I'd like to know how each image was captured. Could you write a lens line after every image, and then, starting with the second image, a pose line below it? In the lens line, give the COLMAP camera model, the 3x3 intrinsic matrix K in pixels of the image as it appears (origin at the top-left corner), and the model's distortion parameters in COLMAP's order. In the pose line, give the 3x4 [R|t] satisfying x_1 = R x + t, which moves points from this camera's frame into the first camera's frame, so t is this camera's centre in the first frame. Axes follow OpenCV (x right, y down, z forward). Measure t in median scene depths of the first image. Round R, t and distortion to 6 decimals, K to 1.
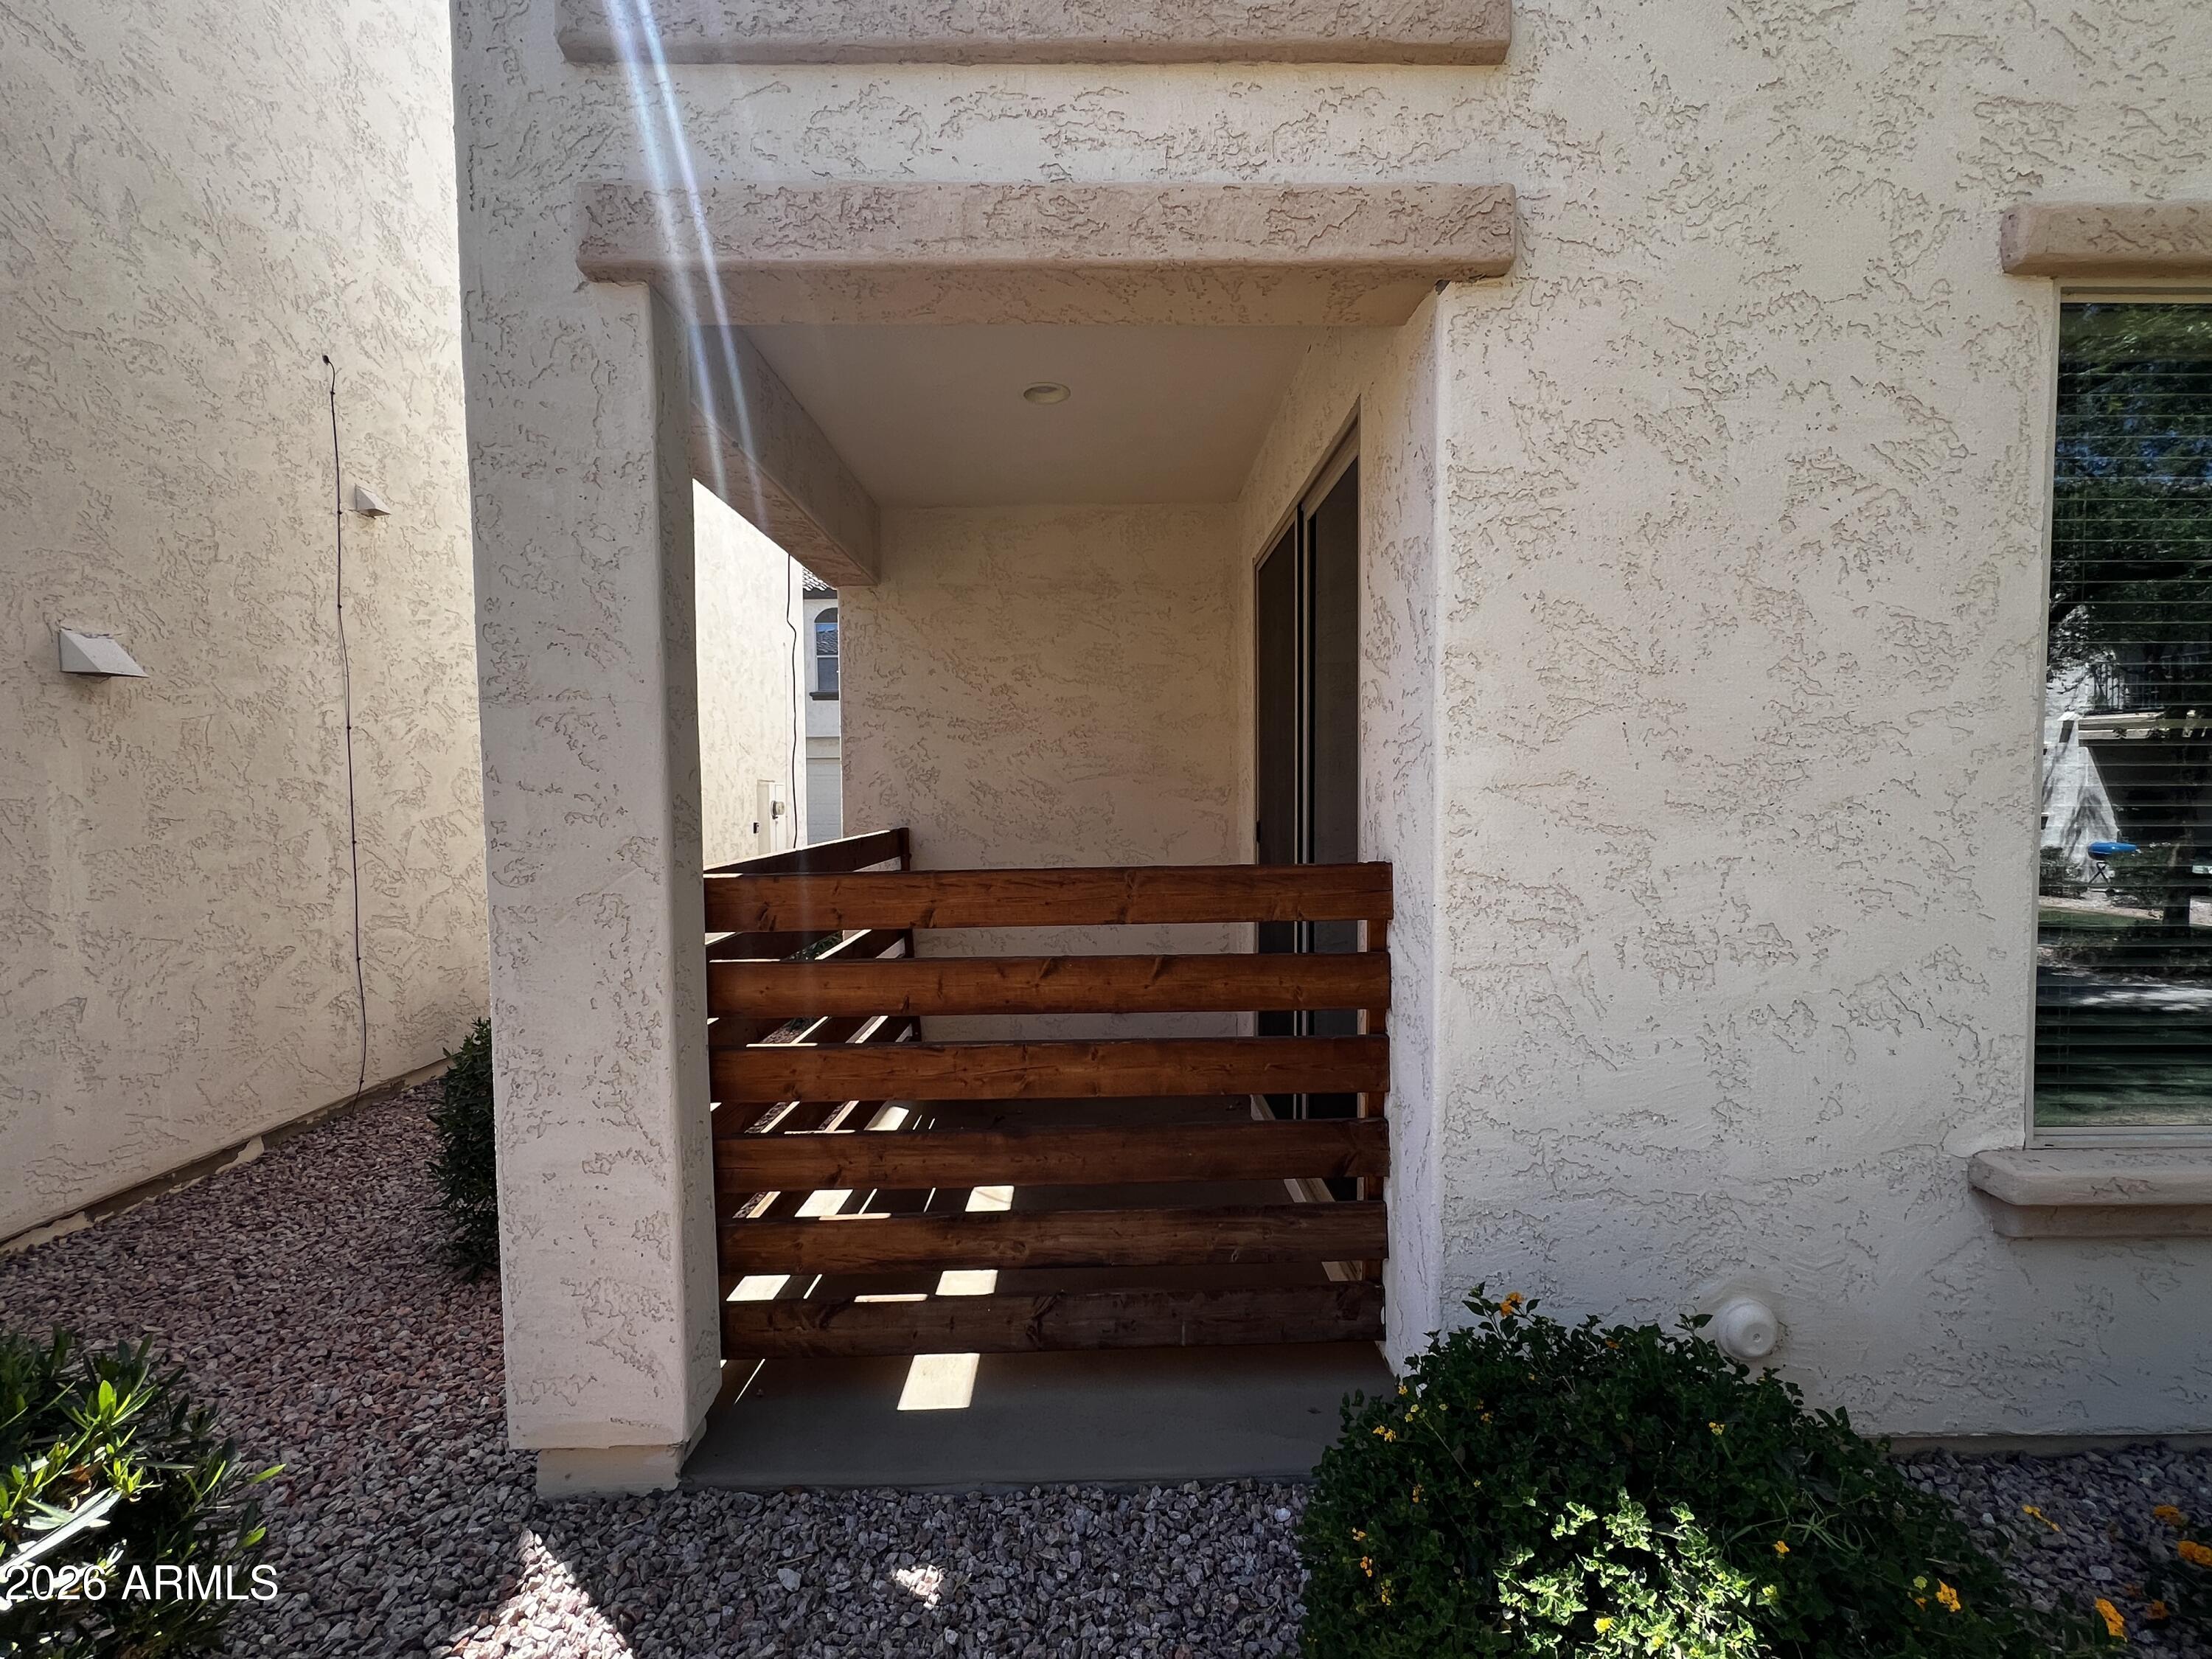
lens RADIAL K [[973.5, 0, 1109.0], [0, 973.5, 835.4], [0, 0, 1]] dist [0.000994, 0.000182]
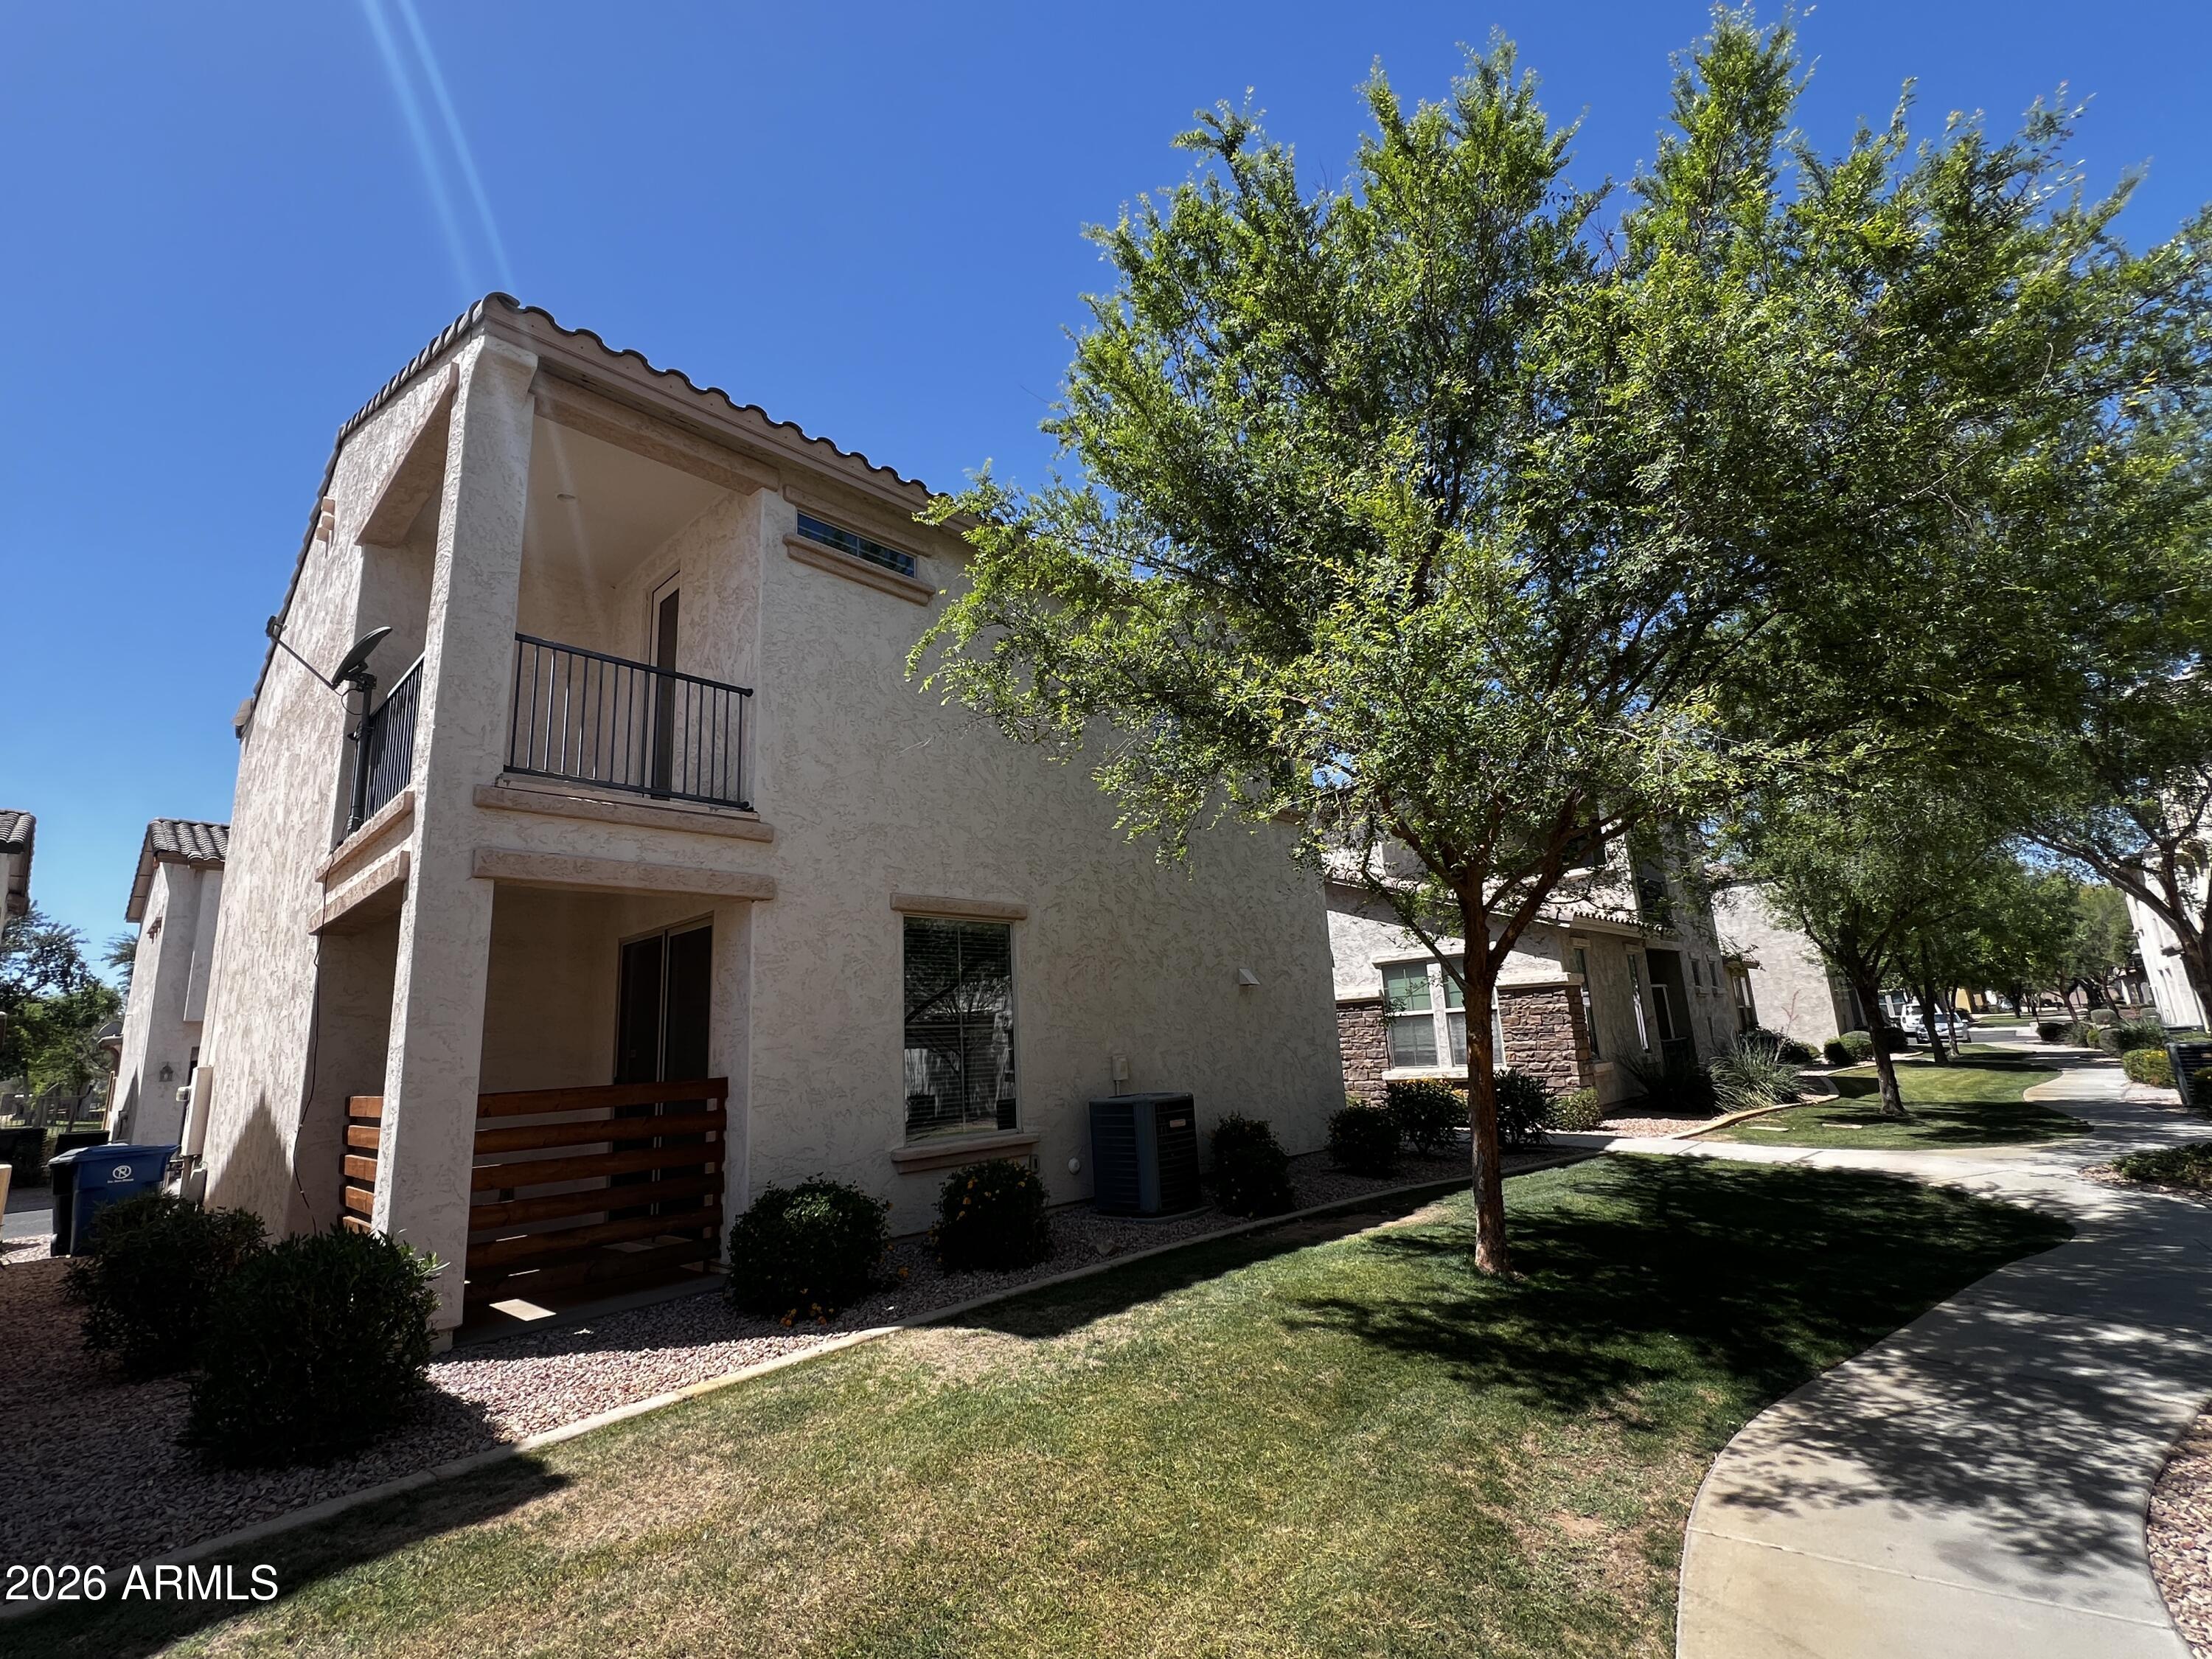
lens RADIAL K [[973.5, 0, 1099.3], [0, 973.5, 836.3], [0, 0, 1]] dist [0.000994, 0.000182]
pose [[0.696880, 0.124380, 0.706320, -1.257947], [0.076193, 0.966433, -0.245359, 0.153219], [-0.713129, 0.224802, 0.664011, -2.198614]]
